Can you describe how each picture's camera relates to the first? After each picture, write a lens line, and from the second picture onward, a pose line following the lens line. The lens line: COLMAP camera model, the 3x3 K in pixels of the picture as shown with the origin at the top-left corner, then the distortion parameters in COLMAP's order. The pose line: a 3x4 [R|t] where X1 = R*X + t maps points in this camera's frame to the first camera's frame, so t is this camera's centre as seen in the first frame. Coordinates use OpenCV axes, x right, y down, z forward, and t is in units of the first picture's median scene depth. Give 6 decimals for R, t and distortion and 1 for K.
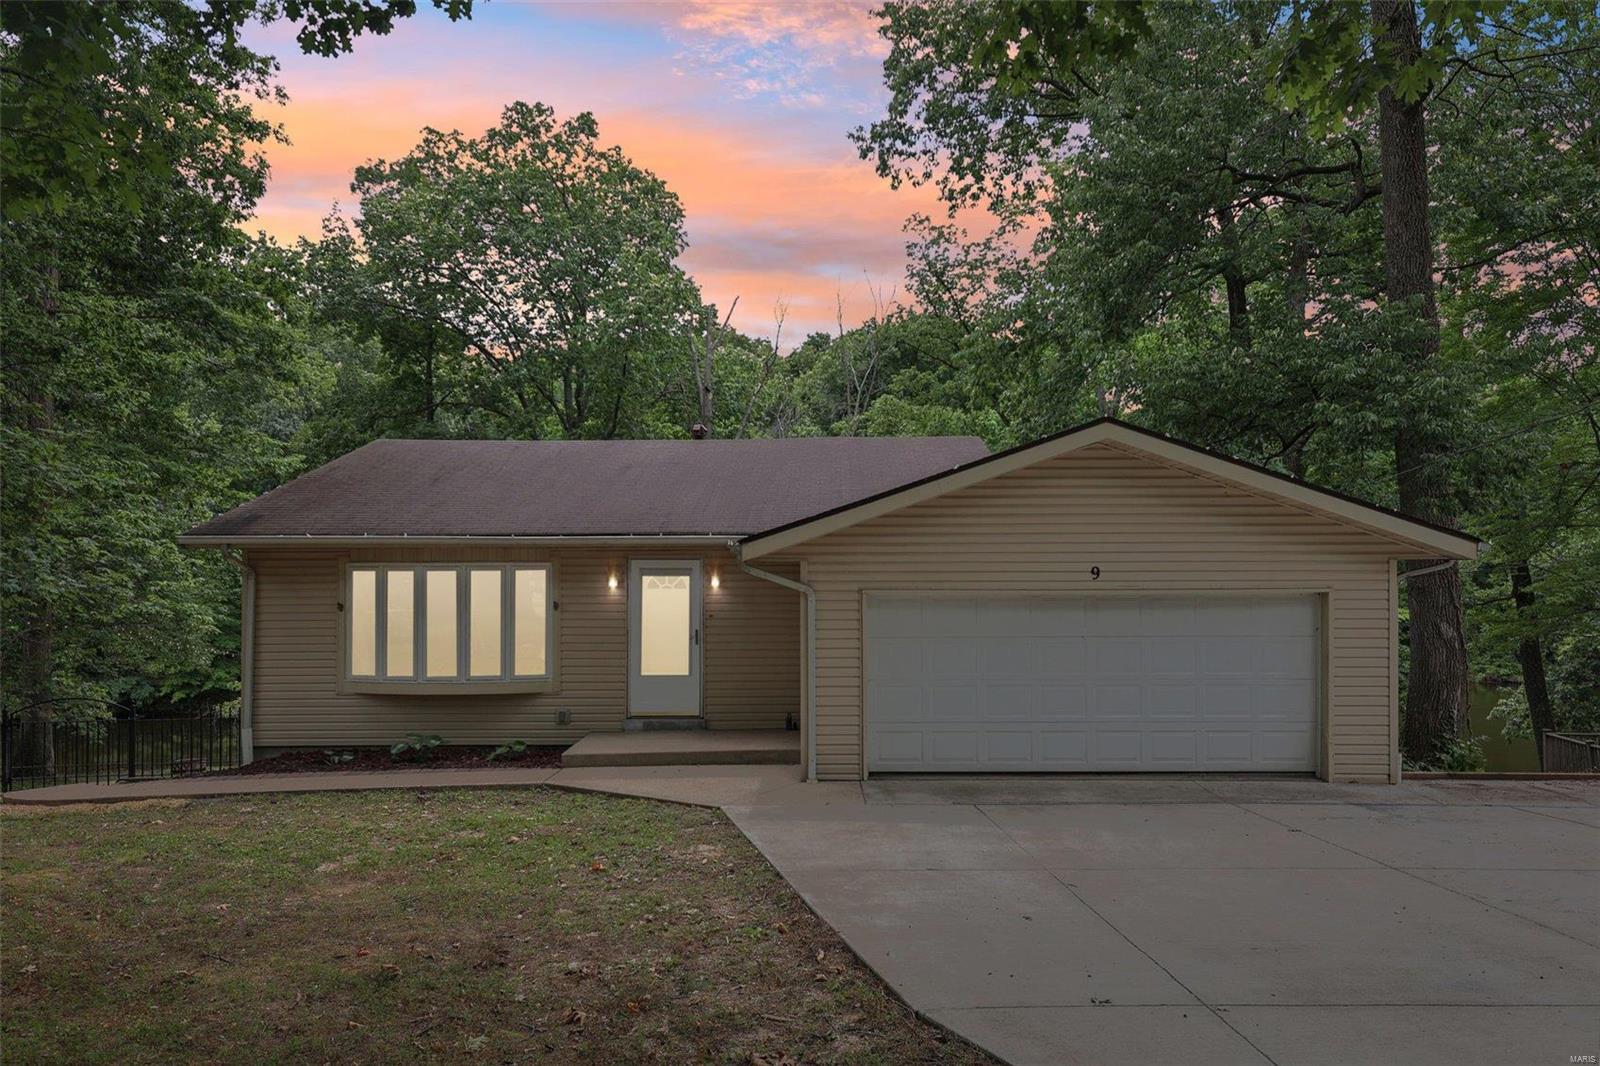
lens RADIAL K [[1101.3, 0, 800.1], [0, 1101.3, 541.0], [0, 0, 1]] dist [0.016293, 0.000978]
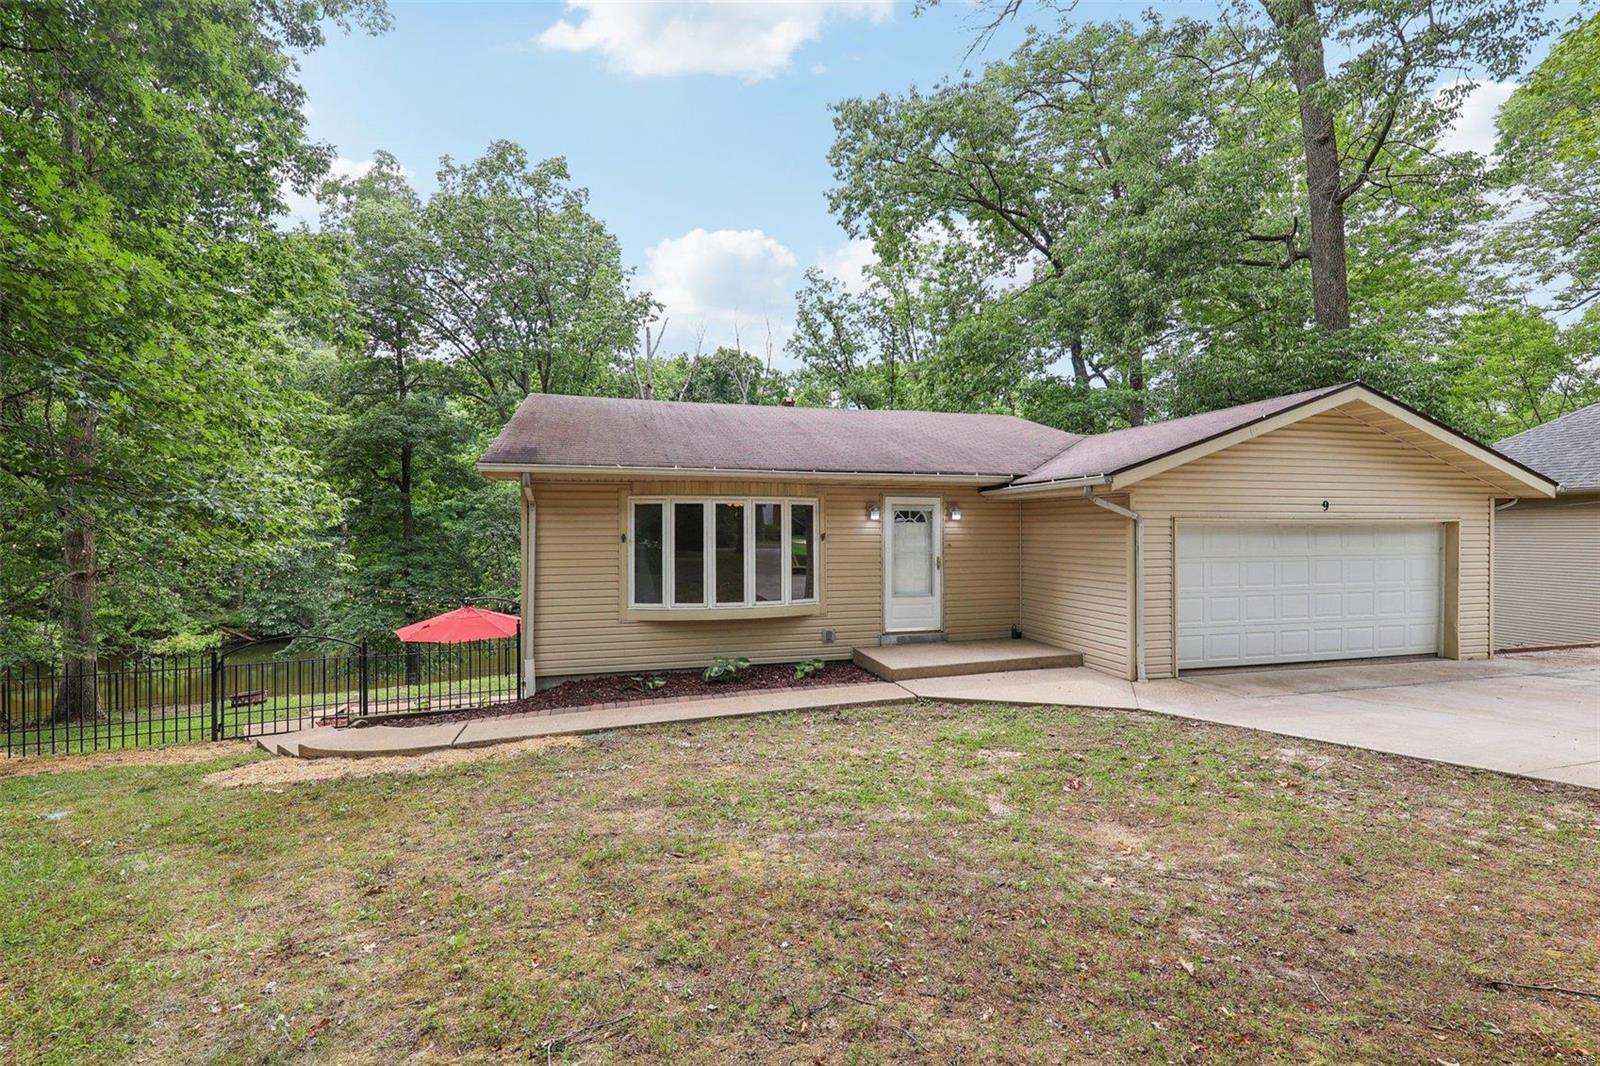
lens RADIAL K [[736.4, 0, 808.8], [0, 736.4, 525.9], [0, 0, 1]] dist [0.014052, 0.000733]
pose [[0.956290, 0.003726, 0.292396, -0.478089], [-0.008917, 0.999825, 0.016422, 0.037636], [-0.292283, -0.018311, 0.956156, 0.305025]]
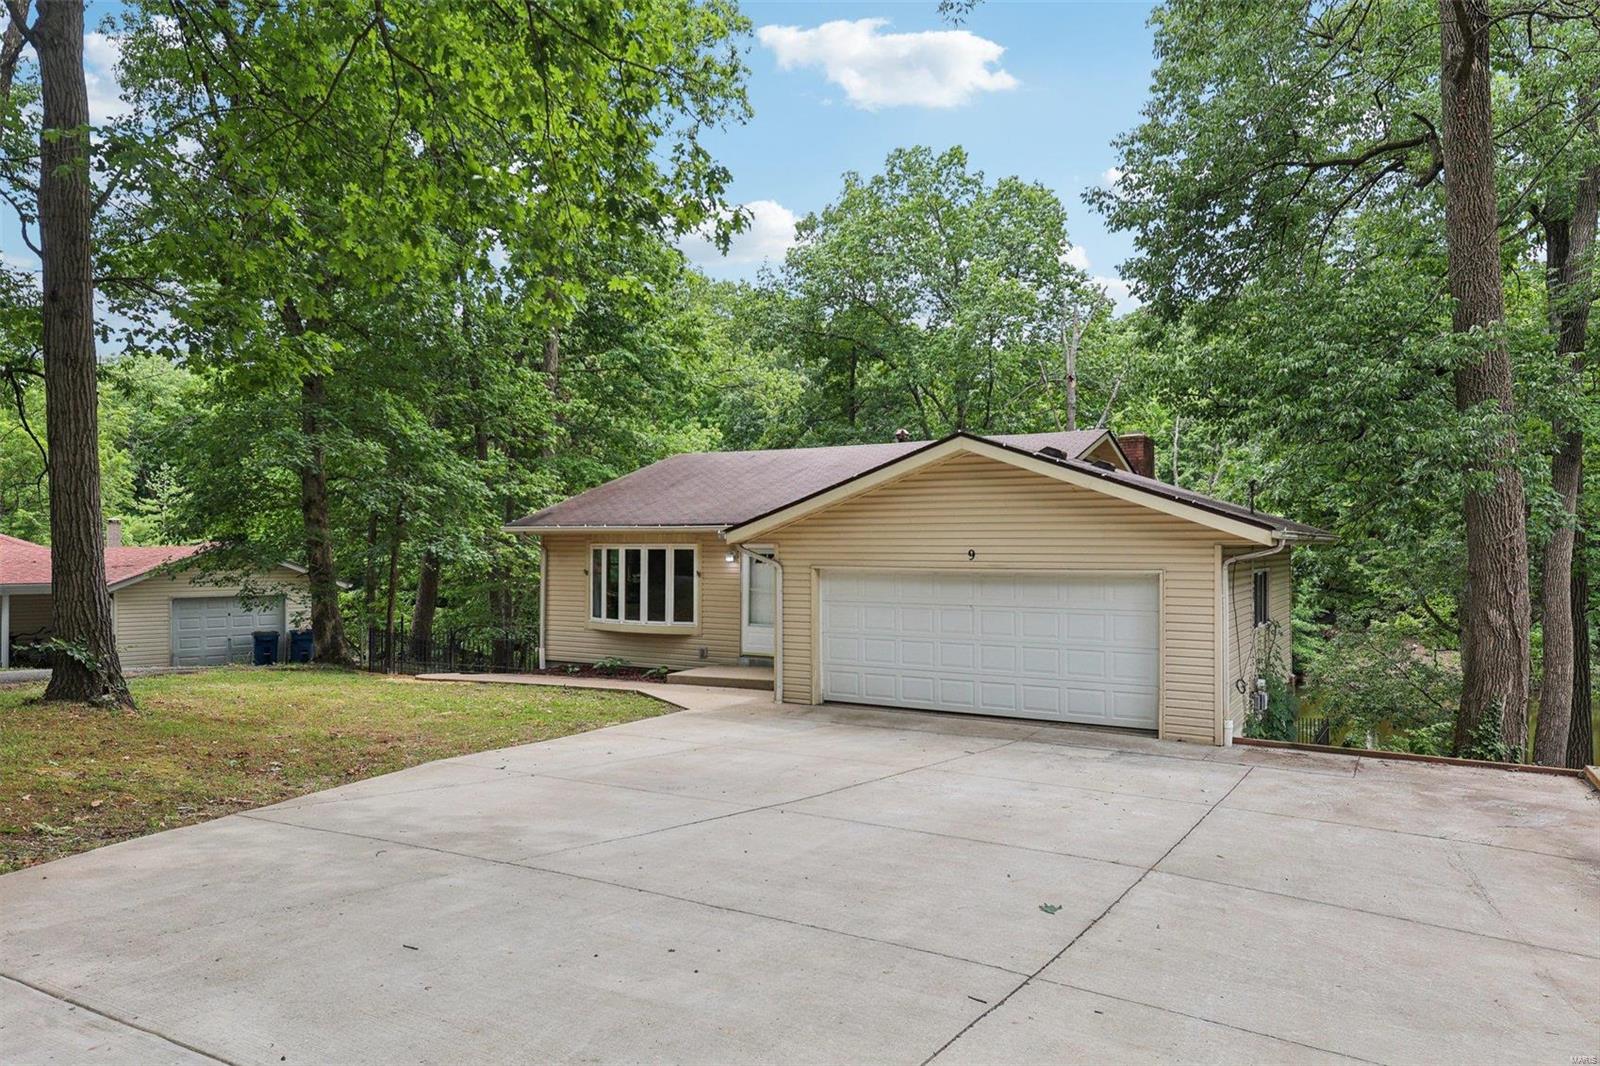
lens RADIAL K [[1101.3, 0, 798.2], [0, 1101.3, 535.0], [0, 0, 1]] dist [0.016293, 0.000978]
pose [[0.850425, -0.000084, -0.526097, 0.654298], [0.008765, 0.999863, 0.014009, -0.011206], [0.526024, -0.016525, 0.850309, -0.145543]]
